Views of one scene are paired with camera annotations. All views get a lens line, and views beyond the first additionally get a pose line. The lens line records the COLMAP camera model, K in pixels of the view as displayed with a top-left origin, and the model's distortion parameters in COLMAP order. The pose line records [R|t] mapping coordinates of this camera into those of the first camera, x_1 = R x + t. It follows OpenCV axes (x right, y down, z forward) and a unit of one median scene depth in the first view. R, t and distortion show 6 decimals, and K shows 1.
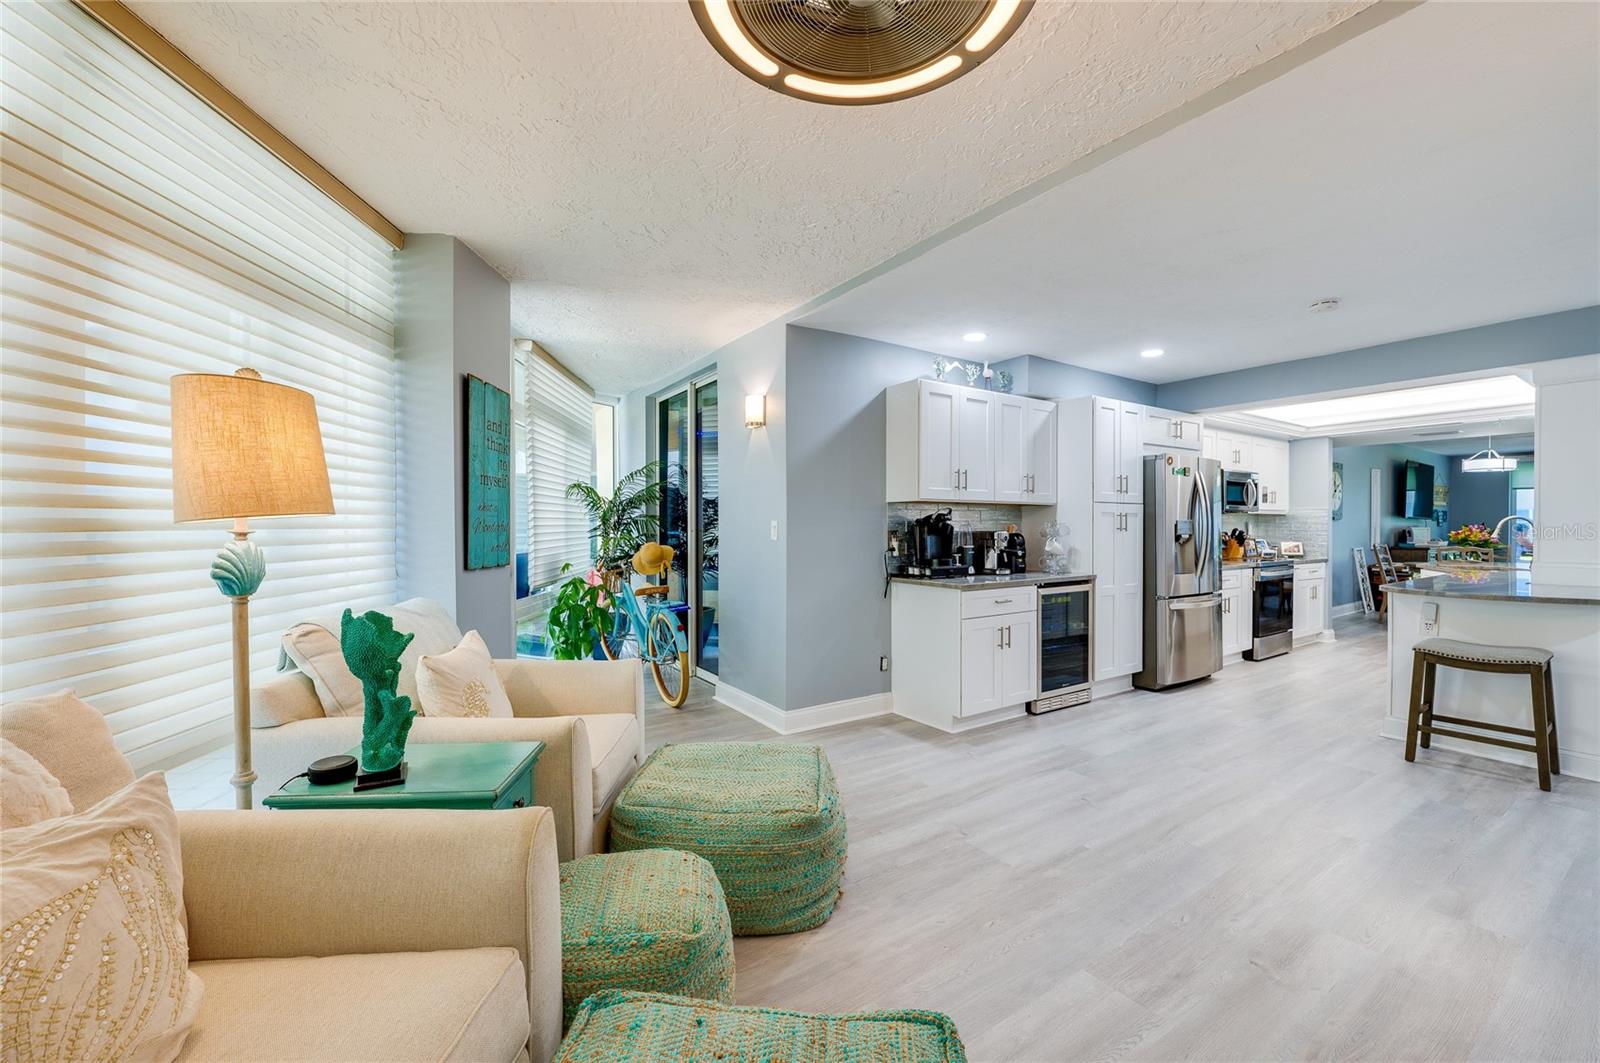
lens RADIAL K [[646.4, 0, 803.7], [0, 646.4, 529.6], [0, 0, 1]] dist [-0.014286, 0.000460]
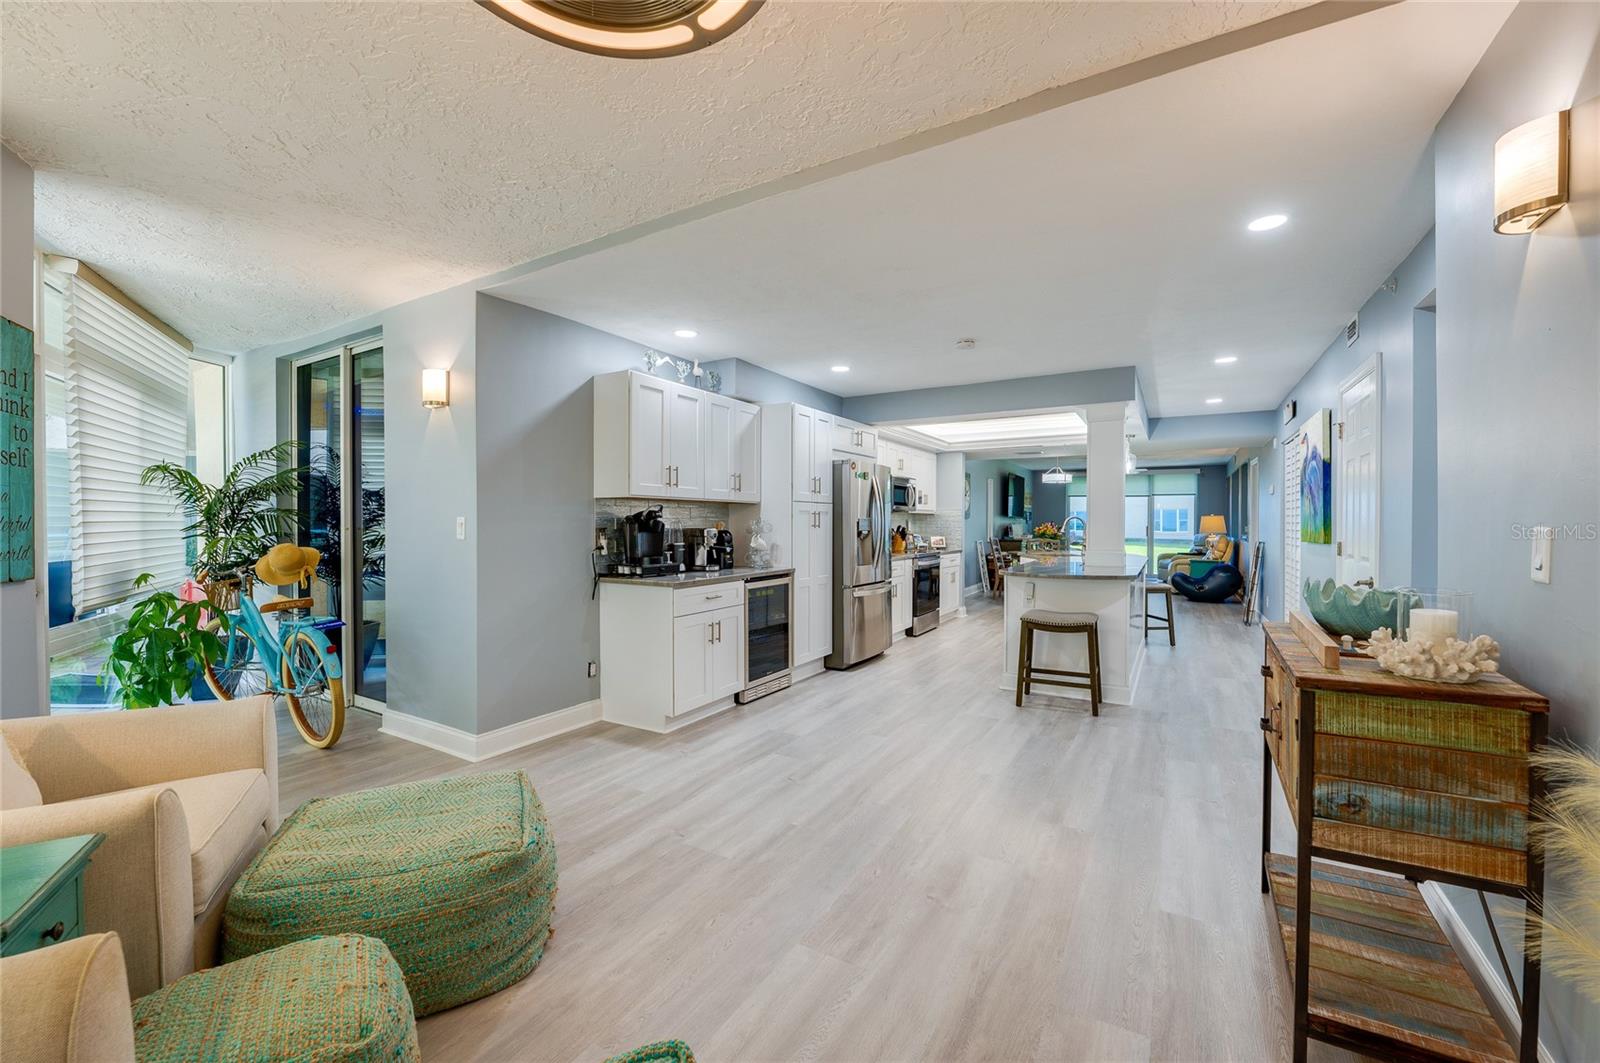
lens RADIAL K [[646.4, 0, 803.7], [0, 646.4, 529.6], [0, 0, 1]] dist [-0.014286, 0.000460]
pose [[0.900320, -0.003194, 0.435217, -0.006679], [0.001189, 0.999987, 0.004879, -0.000334], [-0.435228, -0.003875, 0.900312, 0.021025]]
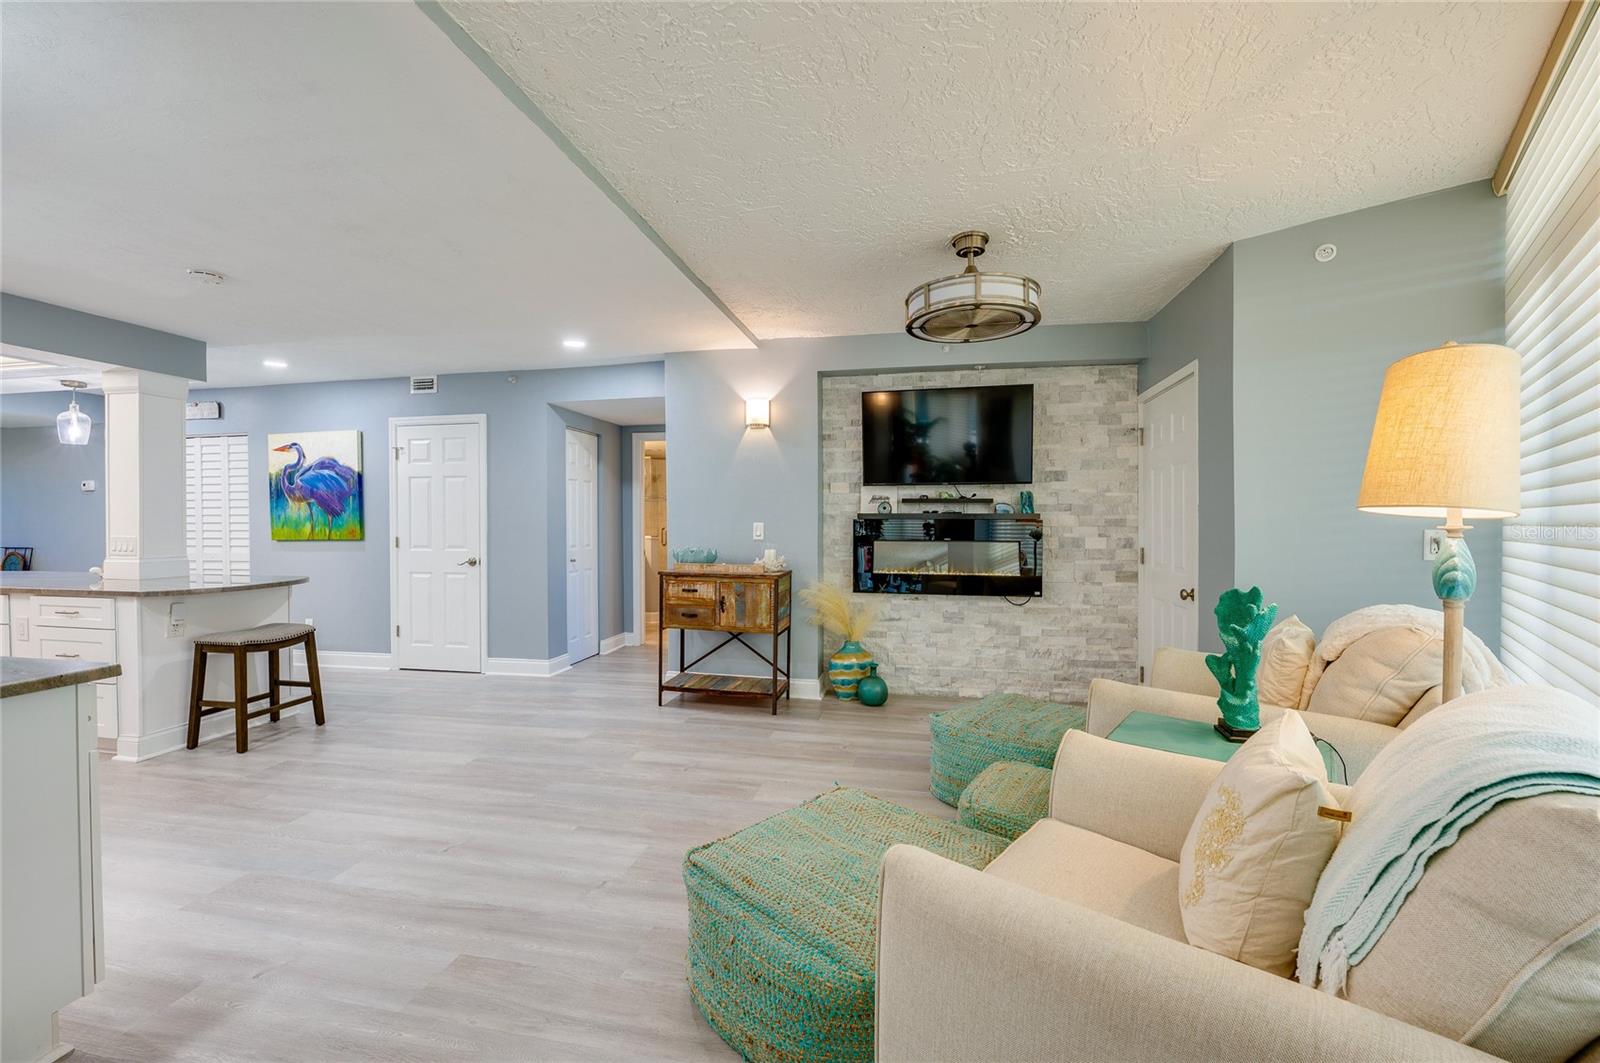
lens RADIAL K [[646.4, 0, 803.7], [0, 646.4, 529.6], [0, 0, 1]] dist [-0.014286, 0.000460]
pose [[-0.718704, -0.005401, 0.695295, -0.372663], [0.008273, 0.999833, 0.016317, -0.005801], [-0.695267, 0.017480, -0.718539, 0.992983]]
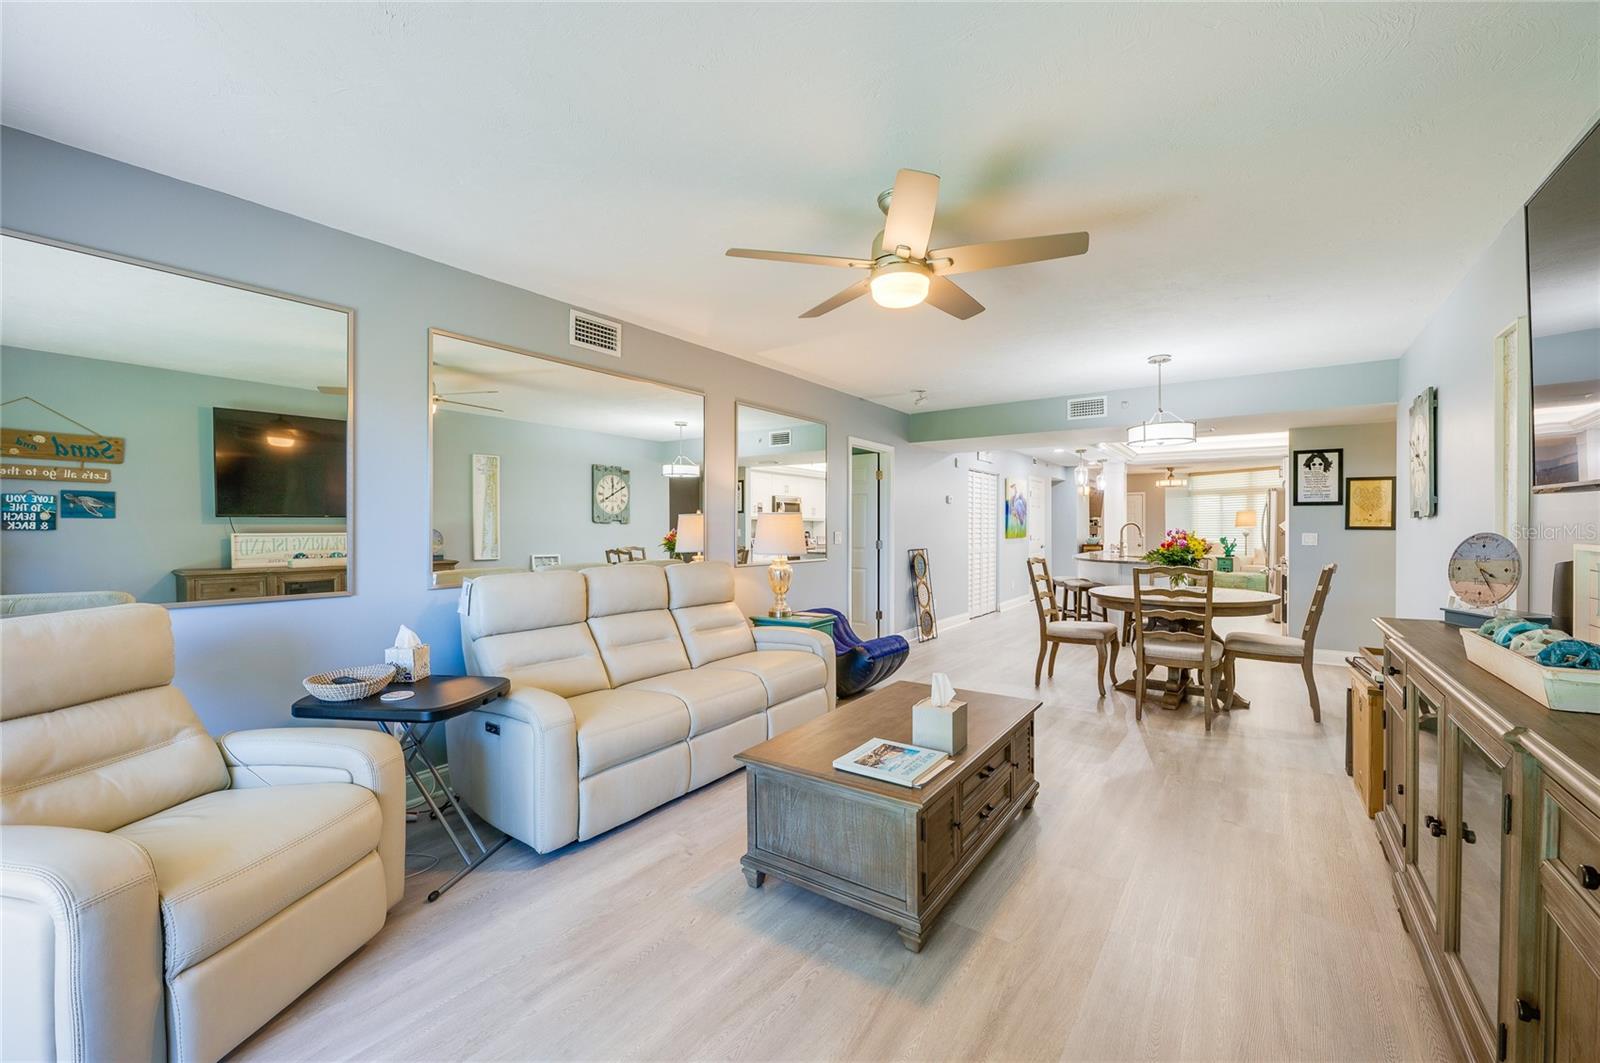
lens RADIAL K [[646.4, 0, 803.7], [0, 646.4, 529.6], [0, 0, 1]] dist [-0.014286, 0.000460]
pose [[-0.931085, 0.002305, -0.364794, 3.291297], [-0.000966, 0.999961, 0.008785, -0.023224], [0.364800, 0.008532, -0.931047, 2.924186]]
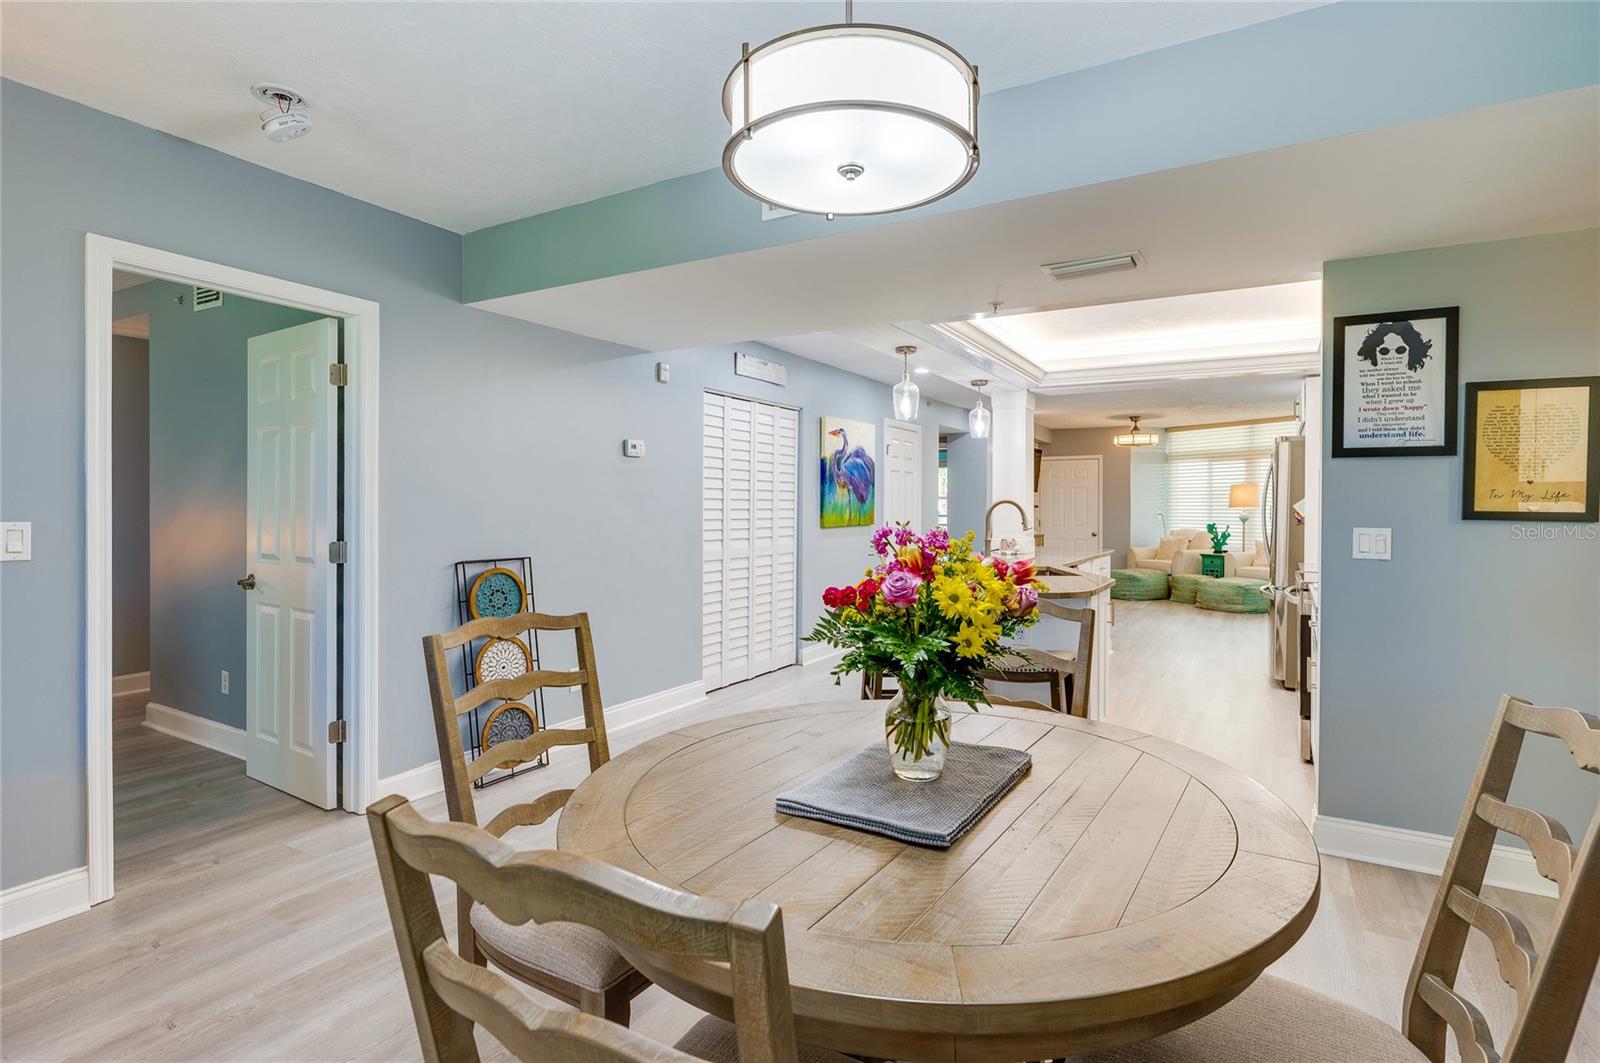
lens RADIAL K [[775.1, 0, 835.6], [0, 775.1, 512.9], [0, 0, 1]] dist [-0.002508, 0.000664]
pose [[-0.886083, 0.001992, -0.463523, 2.333784], [-0.005572, 0.999873, 0.014949, -0.024529], [0.463494, 0.015829, -0.885959, 2.315088]]
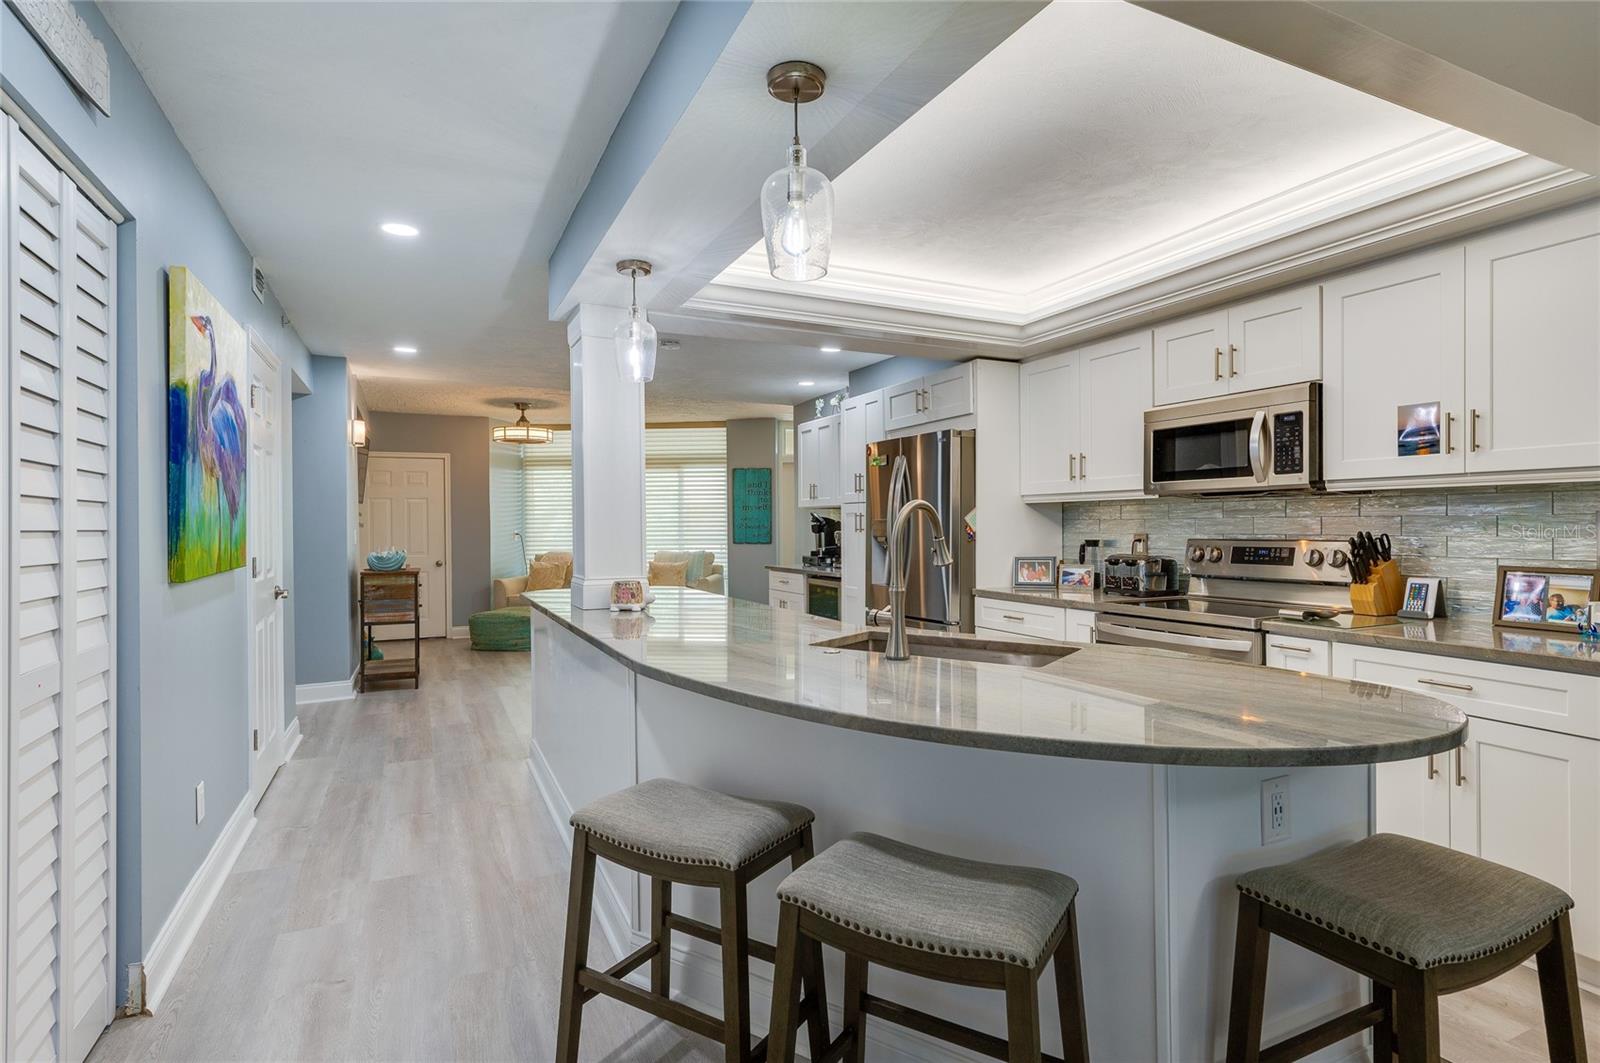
lens RADIAL K [[803.9, 0, 800.0], [0, 803.9, 531.5], [0, 0, 1]] dist [0.014760, 0.000737]
pose [[-0.136422, 0.009366, -0.990607, 2.125165], [0.000244, 0.999956, 0.009420, -0.011838], [0.990651, 0.001043, -0.136418, 1.348357]]
